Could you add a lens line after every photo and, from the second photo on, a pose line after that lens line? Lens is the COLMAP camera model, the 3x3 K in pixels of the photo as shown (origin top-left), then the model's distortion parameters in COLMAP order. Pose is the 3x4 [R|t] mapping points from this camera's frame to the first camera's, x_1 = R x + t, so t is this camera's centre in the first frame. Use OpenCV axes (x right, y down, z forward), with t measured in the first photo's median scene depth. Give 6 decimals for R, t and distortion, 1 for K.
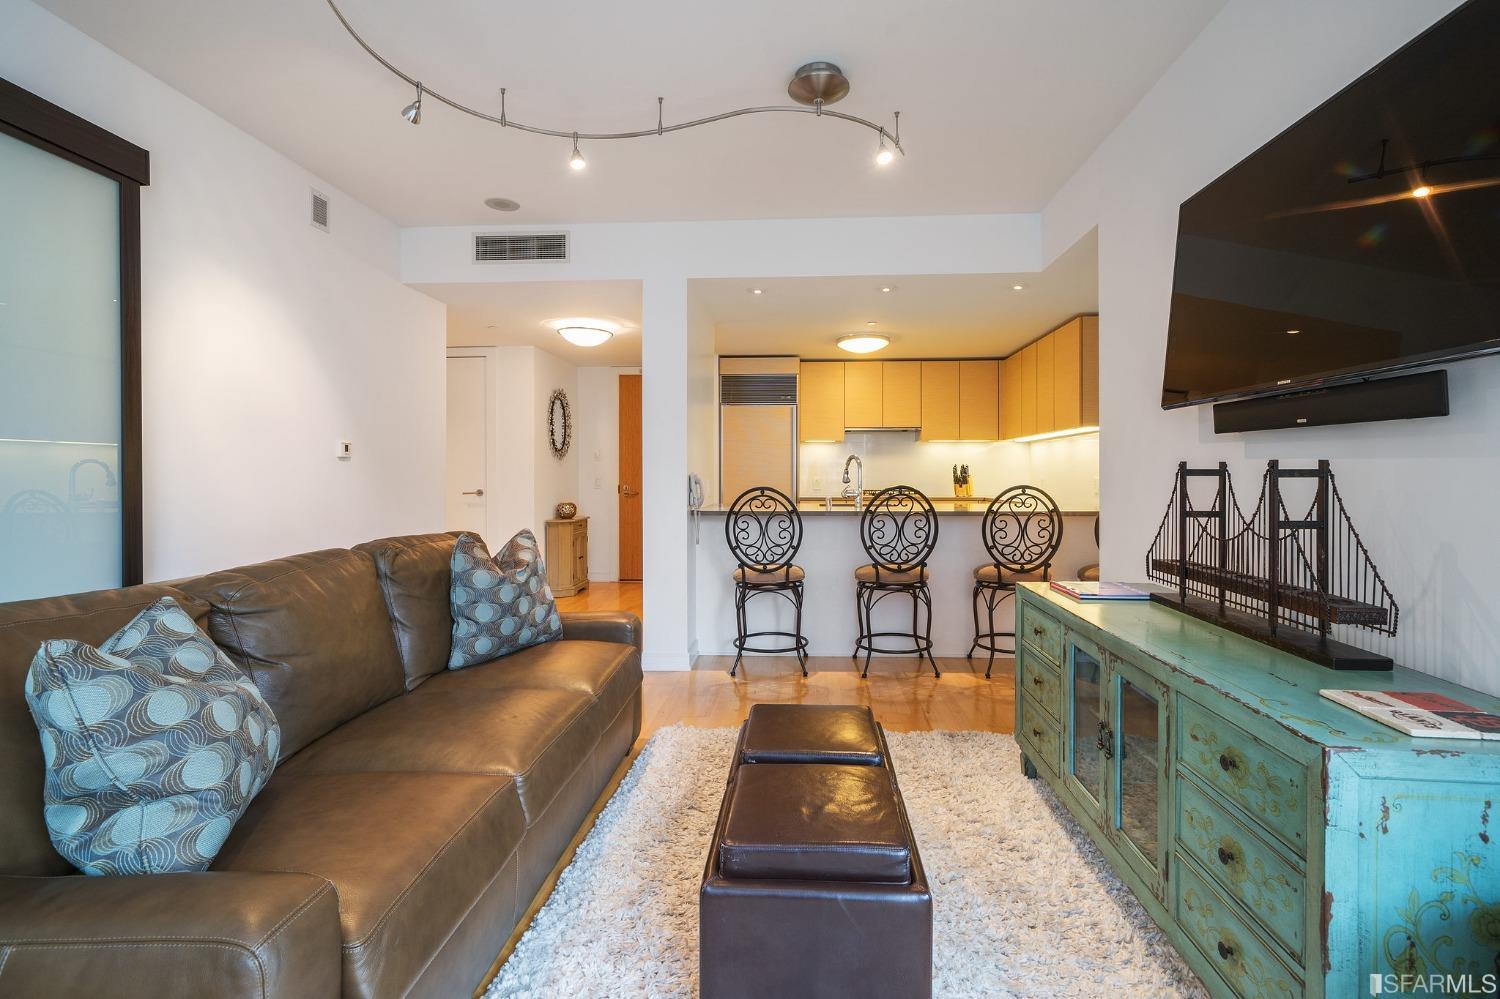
lens RADIAL K [[678.1, 0, 763.4], [0, 678.1, 475.6], [0, 0, 1]] dist [0.001382, 0.000744]
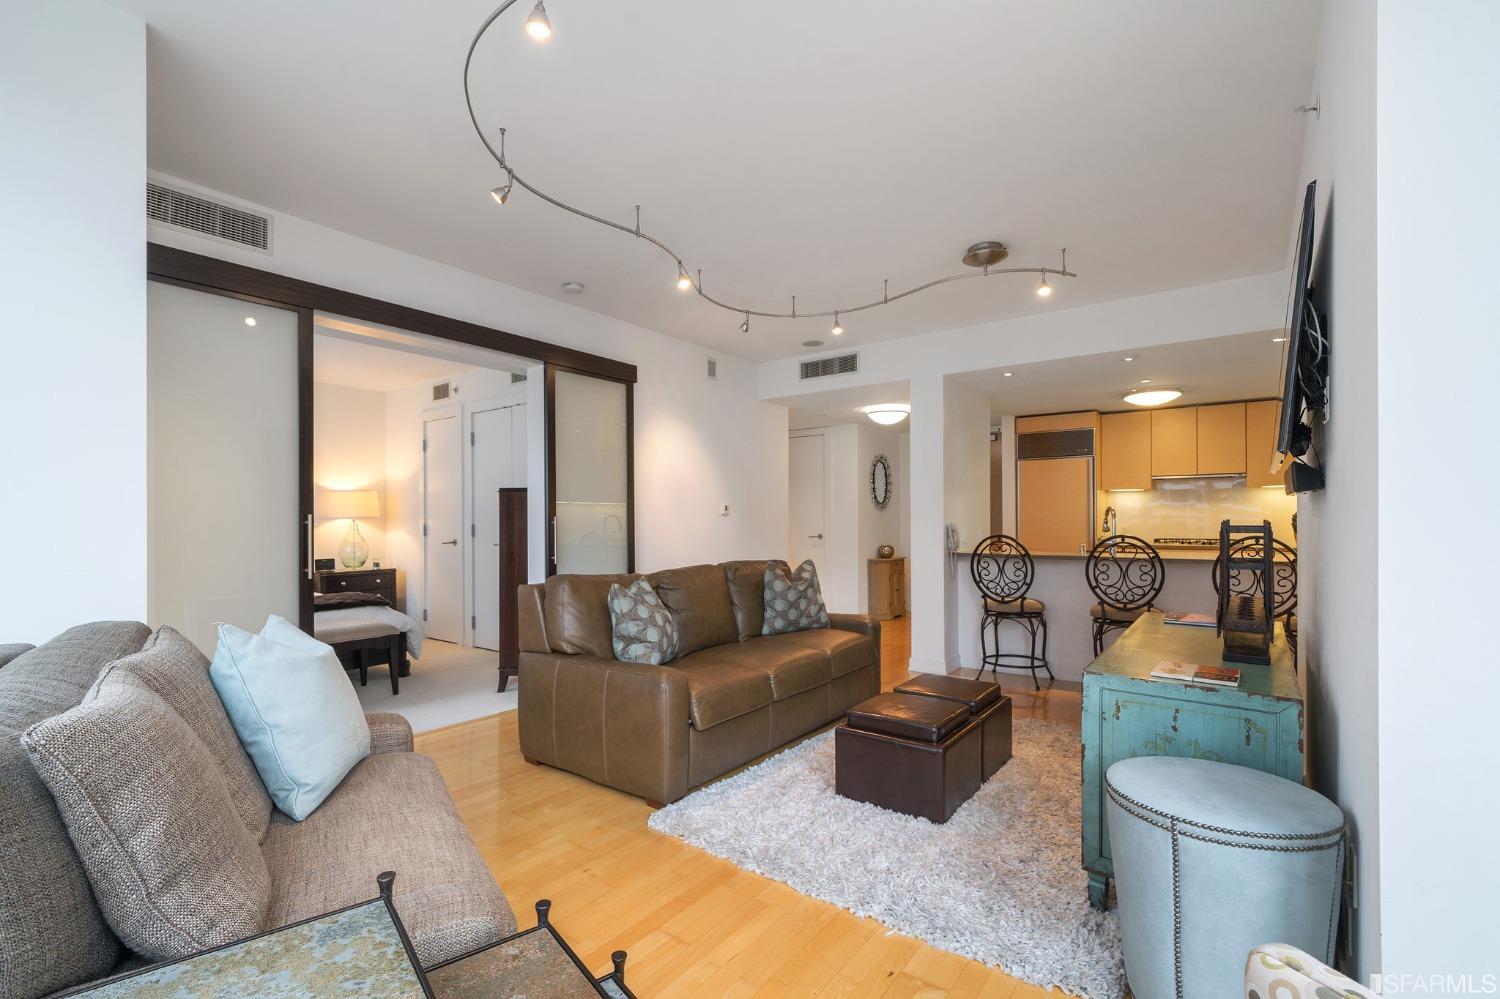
lens RADIAL K [[673.4, 0, 710.3], [0, 673.4, 521.9], [0, 0, 1]] dist [0.000377, 0.000101]
pose [[0.811080, -0.000710, -0.584935, 0.308894], [0.002424, 0.999995, 0.002148, -0.011744], [0.584930, -0.003160, 0.811077, -0.346033]]
